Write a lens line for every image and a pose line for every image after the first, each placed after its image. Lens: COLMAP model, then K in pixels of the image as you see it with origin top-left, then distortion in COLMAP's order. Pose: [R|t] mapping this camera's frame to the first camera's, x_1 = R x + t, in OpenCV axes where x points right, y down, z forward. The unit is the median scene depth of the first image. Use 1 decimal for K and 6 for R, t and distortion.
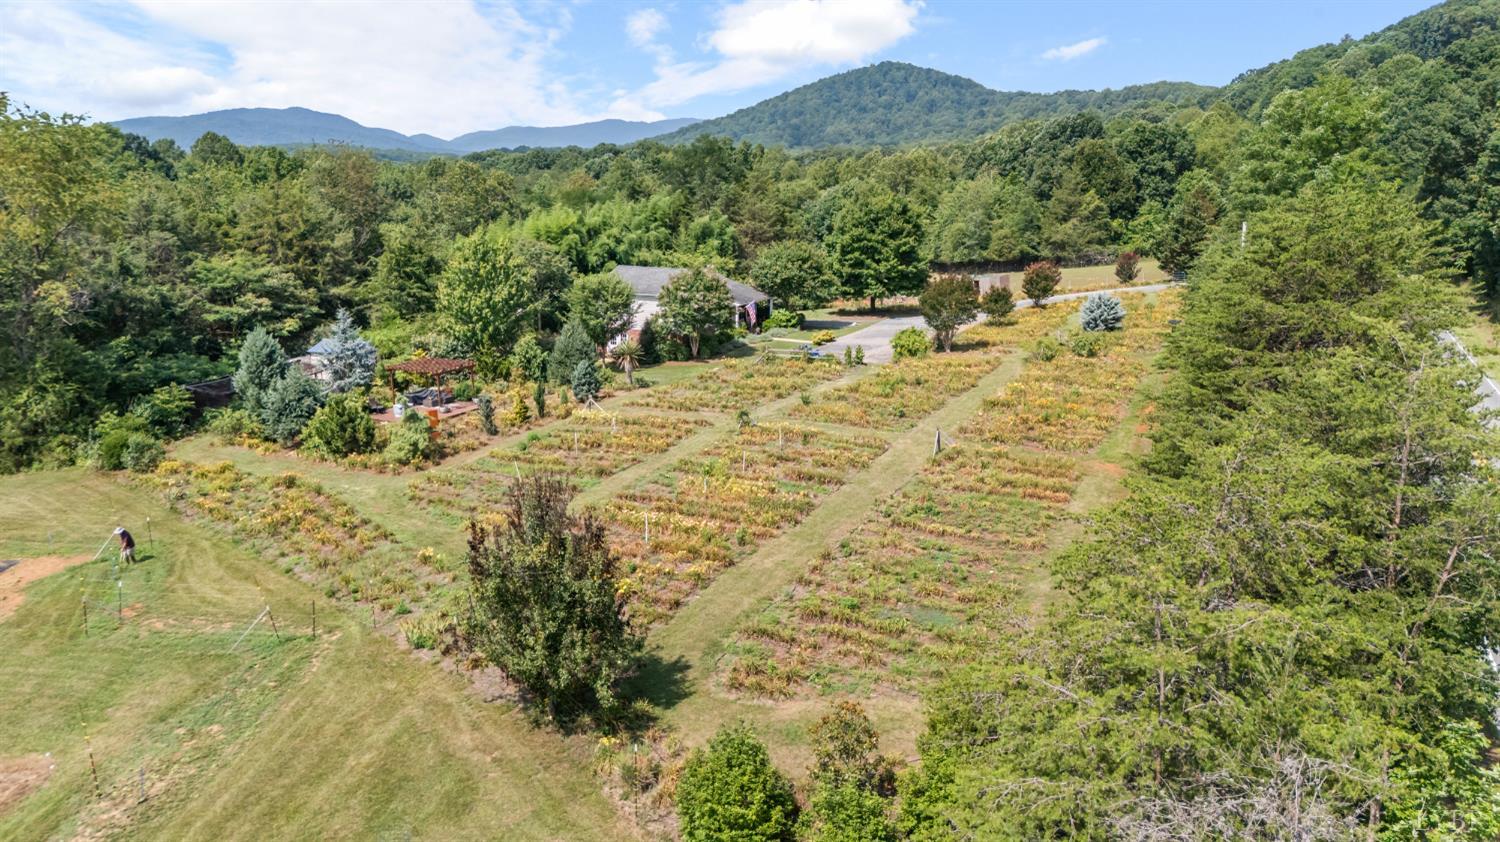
lens RADIAL K [[1074.2, 0, 762.2], [0, 1074.2, 422.9], [0, 0, 1]] dist [0.034551, -0.008890]
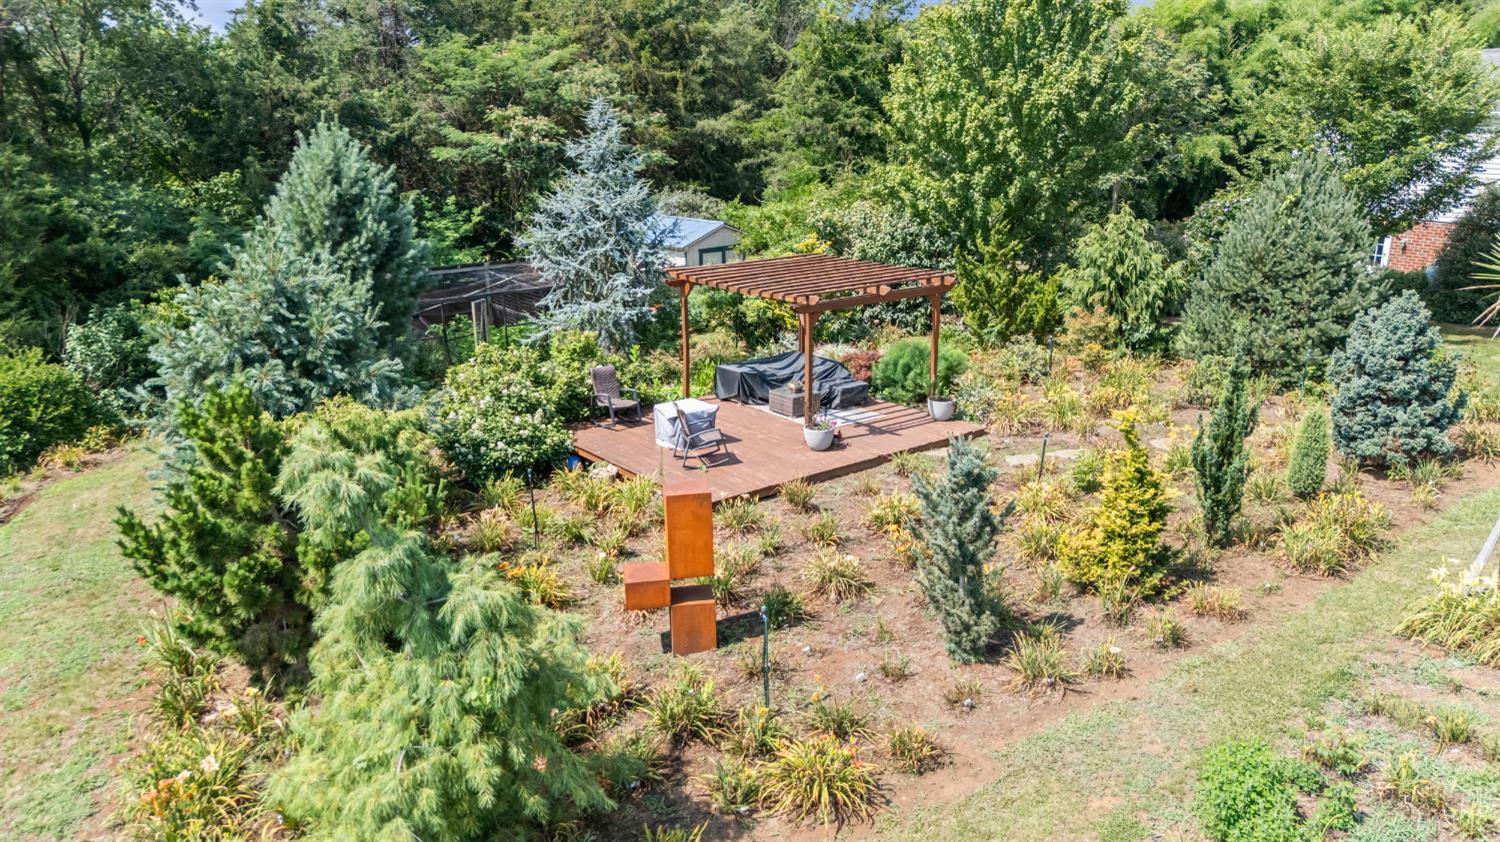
lens RADIAL K [[1074.2, 0, 753.7], [0, 1074.2, 432.6], [0, 0, 1]] dist [0.034551, -0.008890]
pose [[0.891736, 0.127824, -0.434128, -0.164537], [-0.098965, 0.991143, 0.088549, -0.031463], [0.441602, -0.035999, 0.896489, 0.643562]]
